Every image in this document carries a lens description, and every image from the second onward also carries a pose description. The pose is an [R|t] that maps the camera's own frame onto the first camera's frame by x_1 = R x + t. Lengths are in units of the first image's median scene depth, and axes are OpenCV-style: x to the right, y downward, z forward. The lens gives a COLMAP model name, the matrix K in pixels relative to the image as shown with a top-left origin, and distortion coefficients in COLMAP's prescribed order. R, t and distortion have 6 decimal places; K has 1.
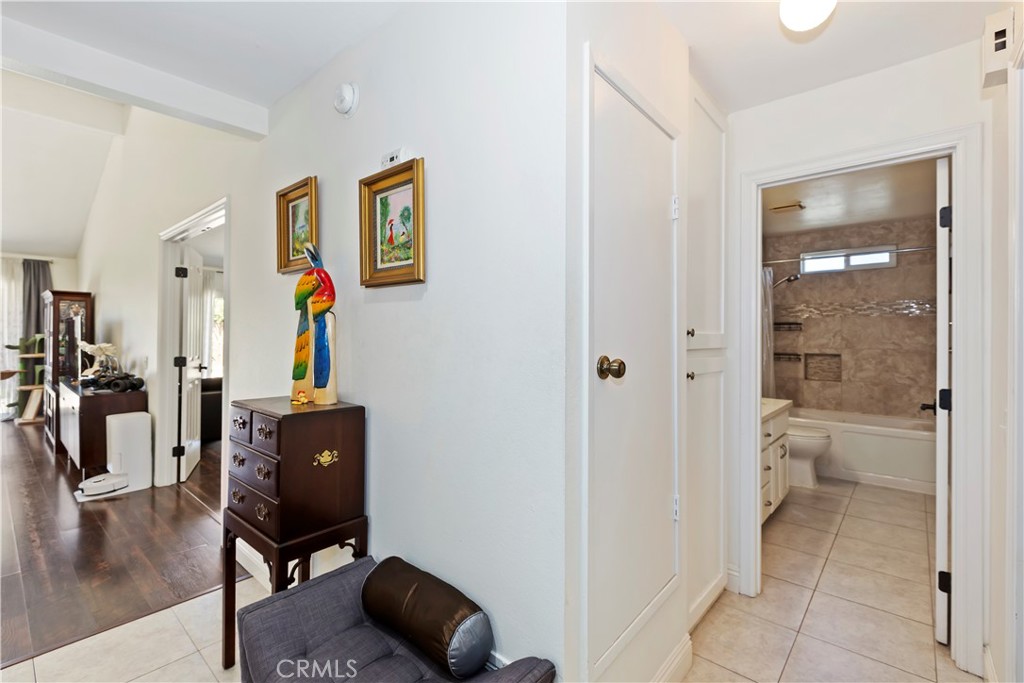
lens RADIAL K [[454.7, 0, 511.7], [0, 454.7, 333.5], [0, 0, 1]] dist [0.001985, -0.001659]
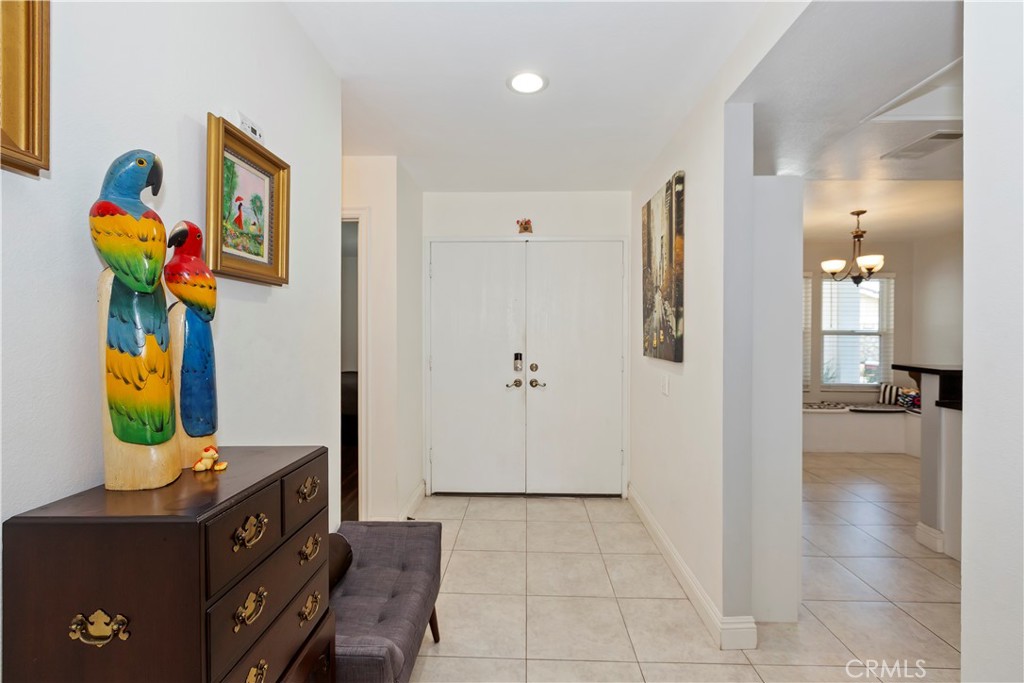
lens RADIAL K [[454.7, 0, 514.6], [0, 454.7, 341.3], [0, 0, 1]] dist [0.001985, -0.001659]
pose [[-0.638664, -0.020181, 0.769221, -1.114232], [-0.003775, 0.999726, 0.023093, -0.015442], [-0.769477, 0.011845, -0.638565, 1.064717]]
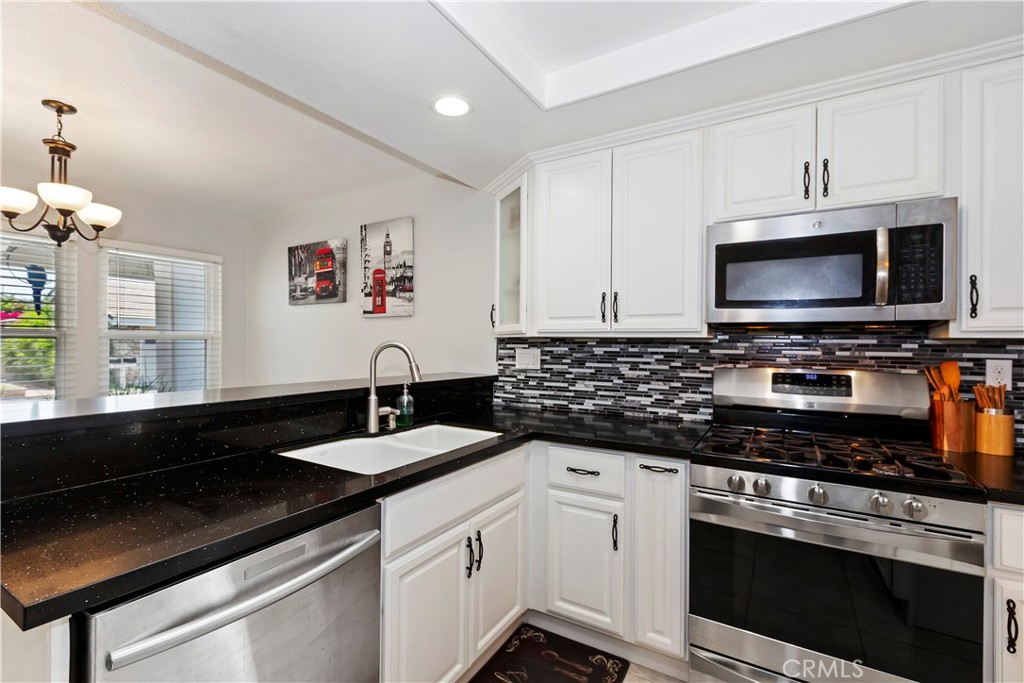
lens RADIAL K [[454.7, 0, 515.1], [0, 454.7, 342.7], [0, 0, 1]] dist [0.001985, -0.001659]
pose [[-0.984121, -0.013245, -0.177002, -1.454503], [-0.013622, 0.999907, 0.000912, -0.002439], [0.176974, 0.003309, -0.984210, -0.395335]]
